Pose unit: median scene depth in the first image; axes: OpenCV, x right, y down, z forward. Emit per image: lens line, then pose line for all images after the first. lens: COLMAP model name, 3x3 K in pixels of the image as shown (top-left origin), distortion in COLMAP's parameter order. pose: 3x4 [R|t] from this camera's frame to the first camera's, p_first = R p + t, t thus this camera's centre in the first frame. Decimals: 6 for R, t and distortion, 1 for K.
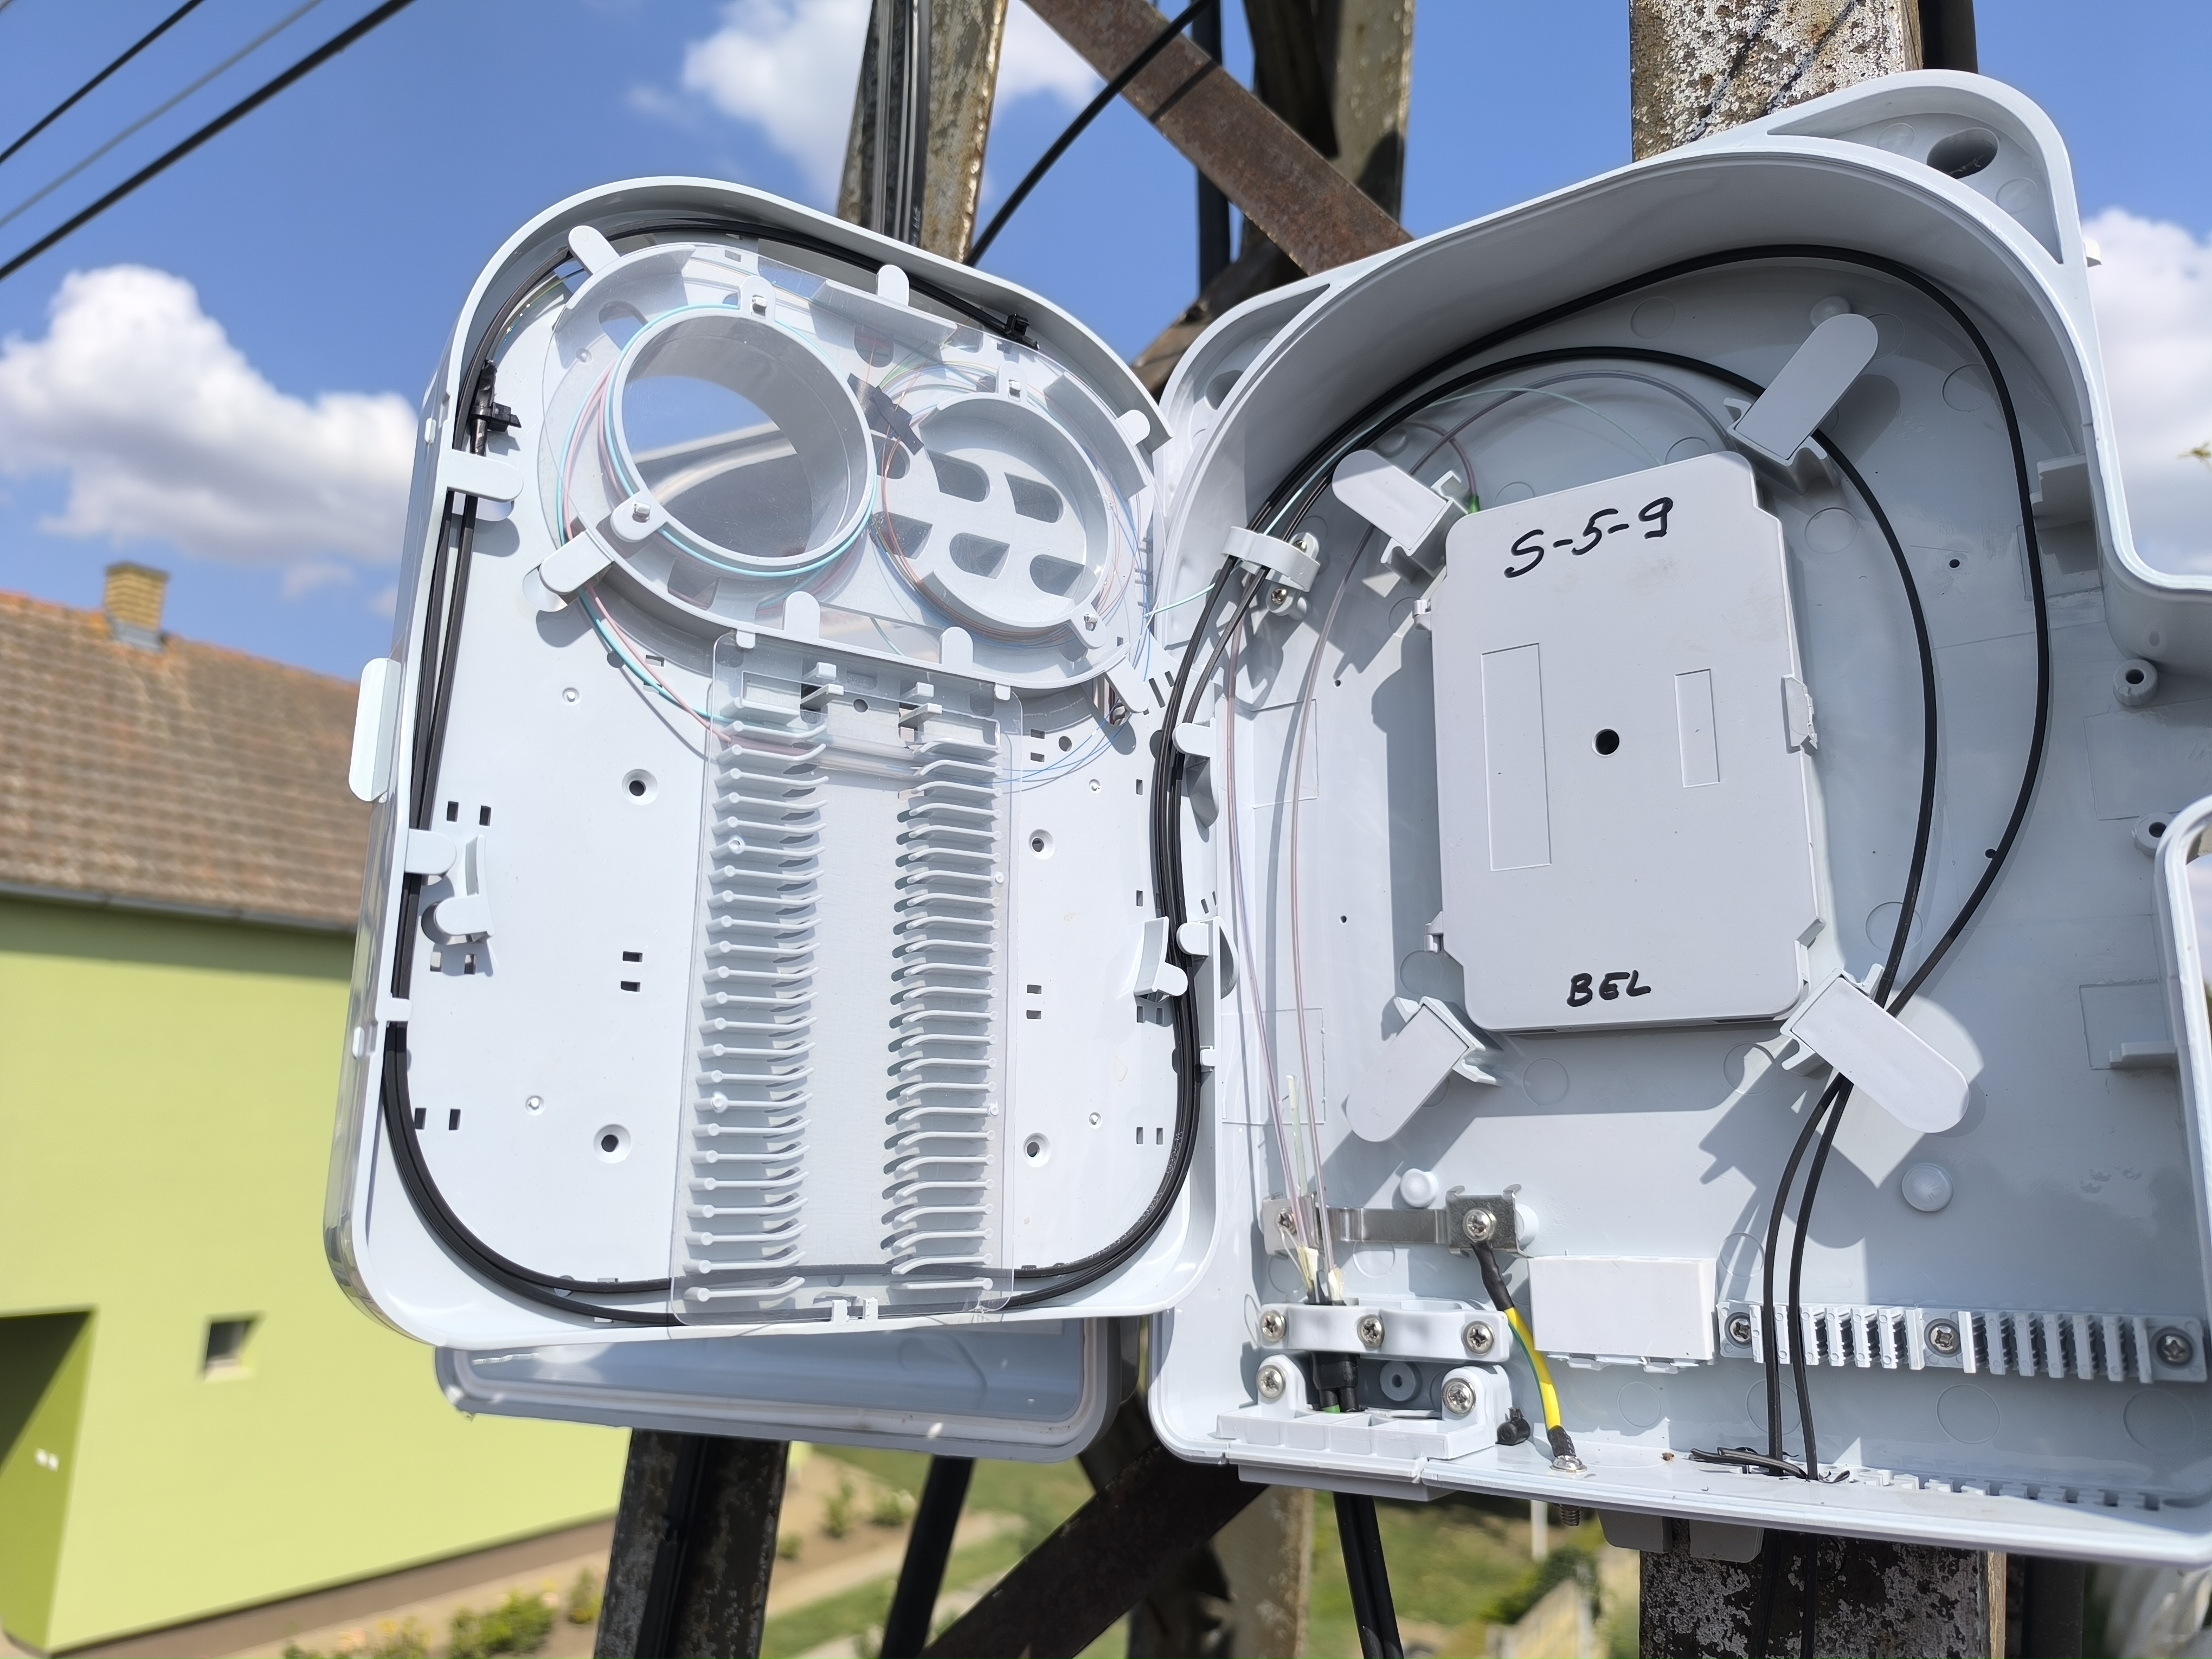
lens RADIAL K [[1471.7, 0, 1115.2], [0, 1471.7, 826.3], [0, 0, 1]] dist [0.025099, -0.028552]
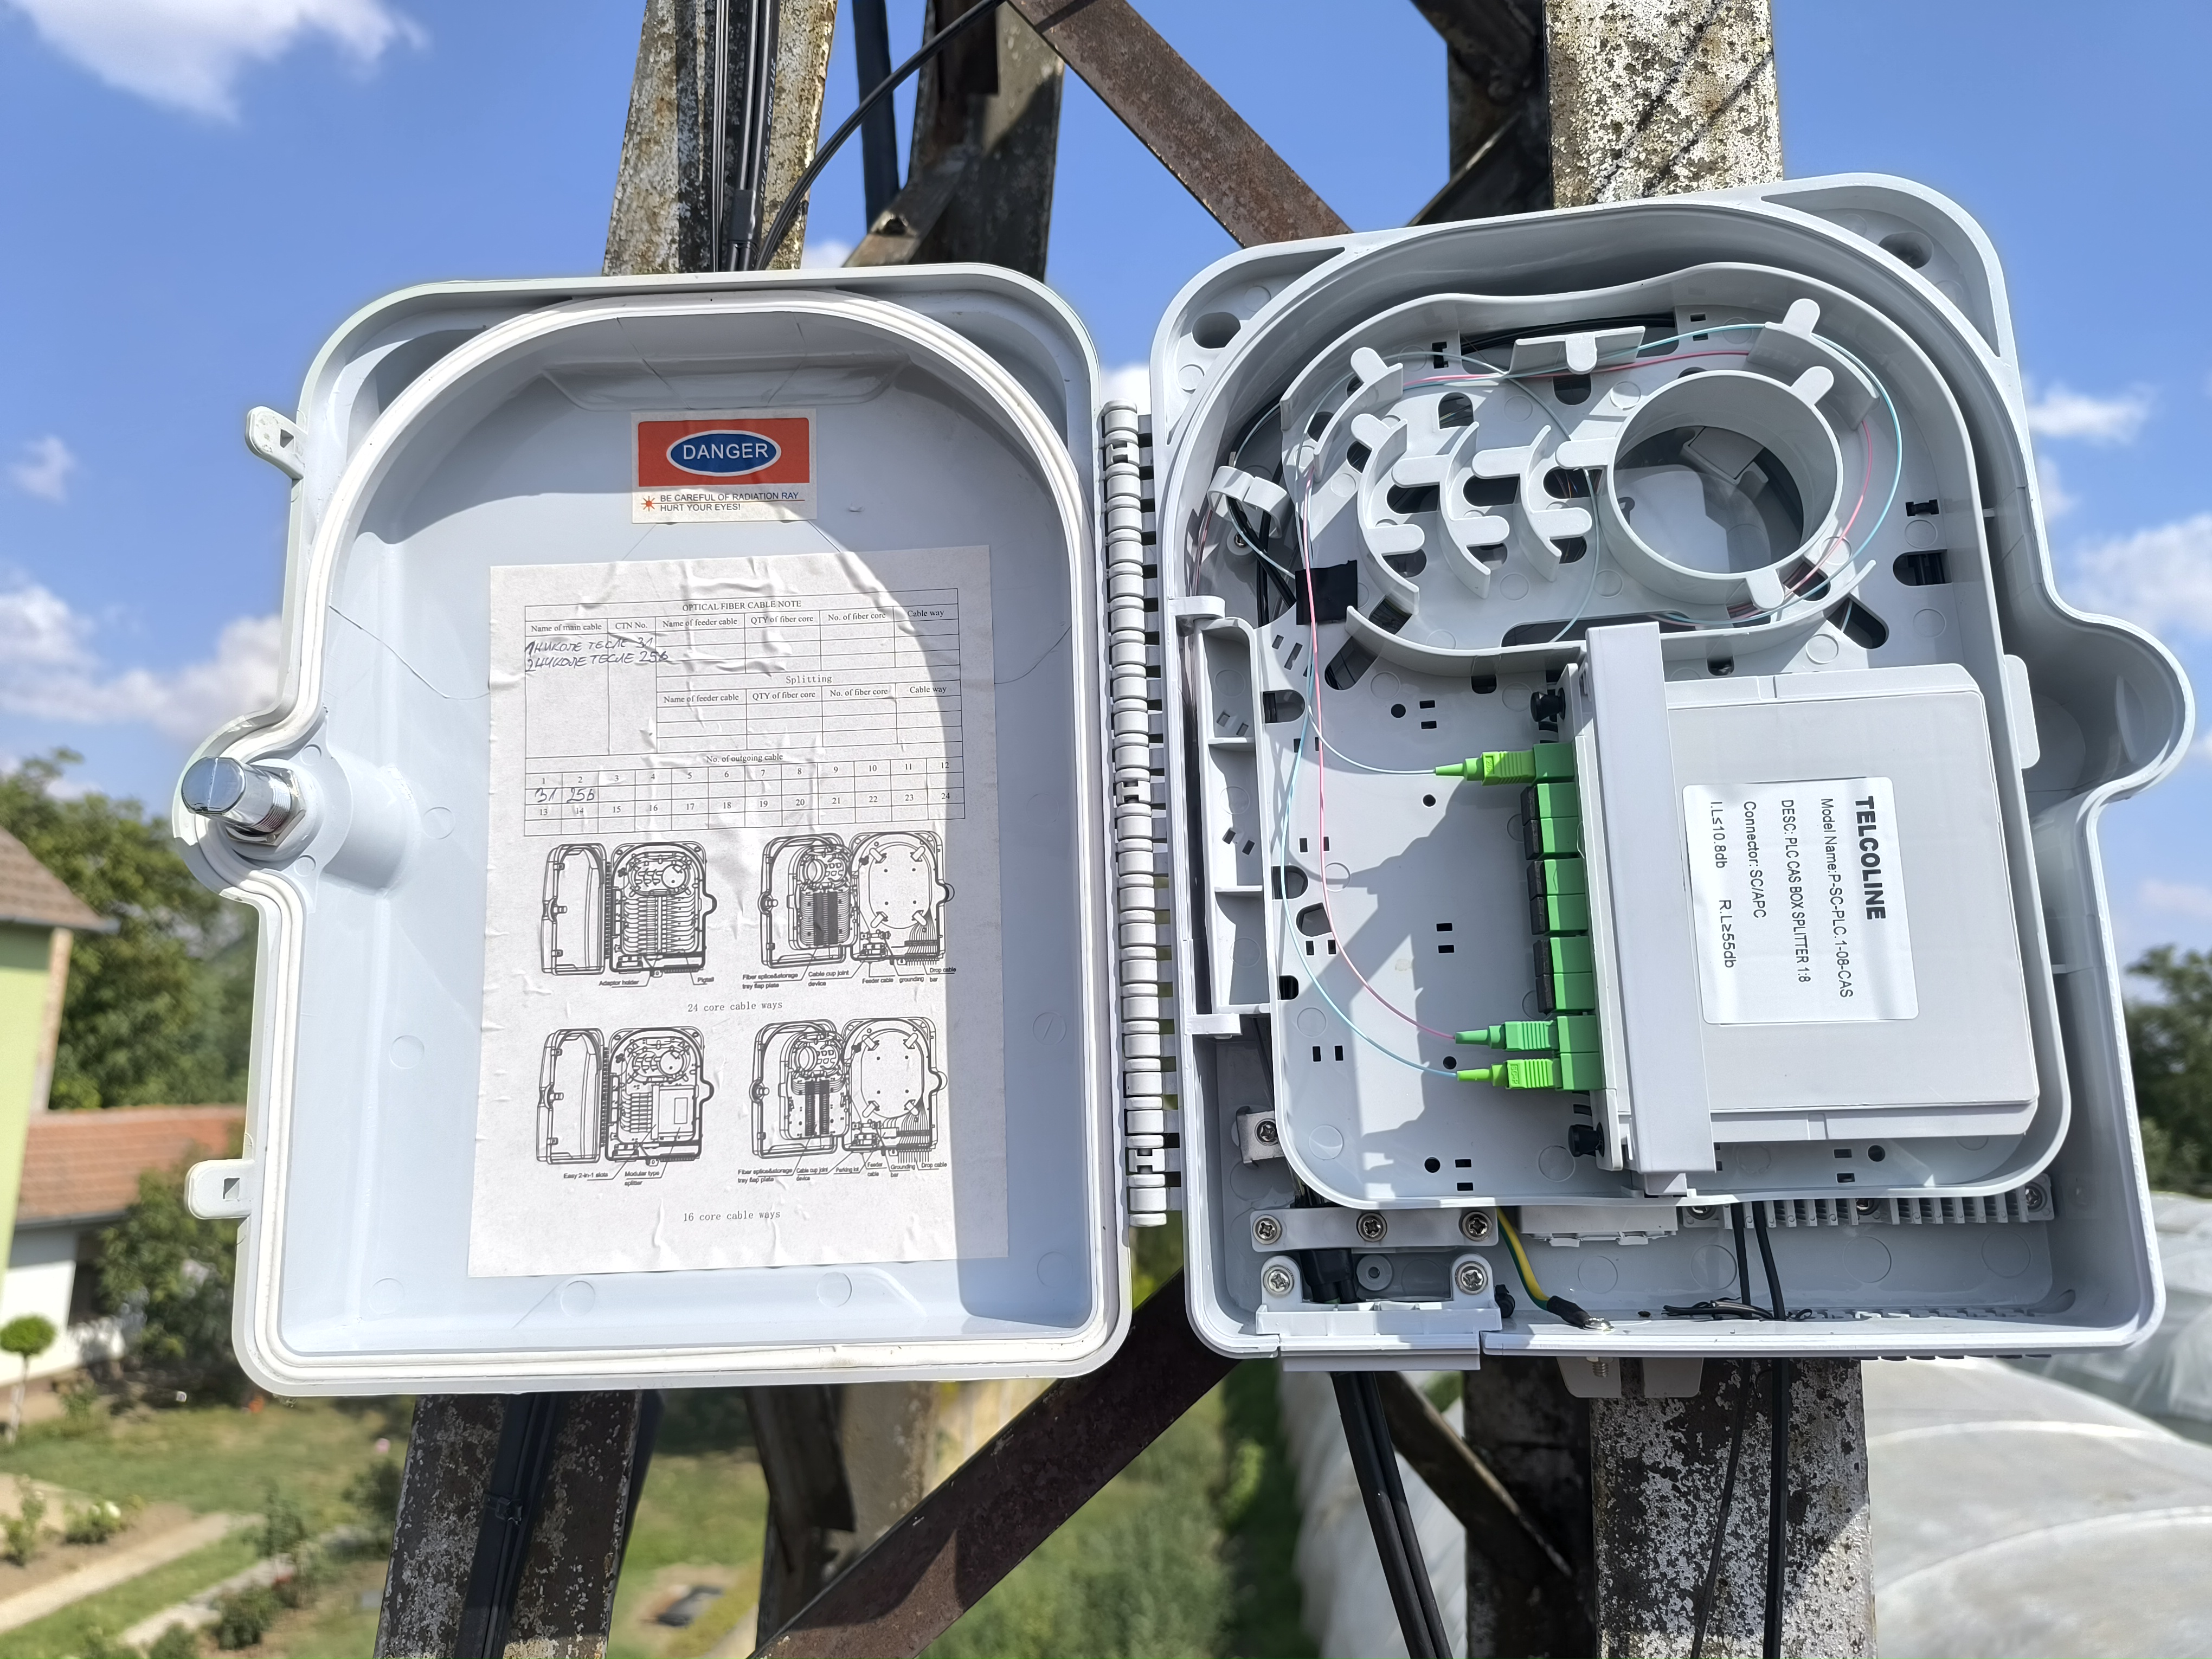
lens RADIAL K [[1471.7, 0, 1115.2], [0, 1471.7, 826.3], [0, 0, 1]] dist [0.025099, -0.028552]
pose [[0.922050, 0.044546, 0.384500, -0.371761], [-0.058734, 0.997955, 0.025228, 0.028147], [-0.382590, -0.045844, 0.922780, 0.070385]]
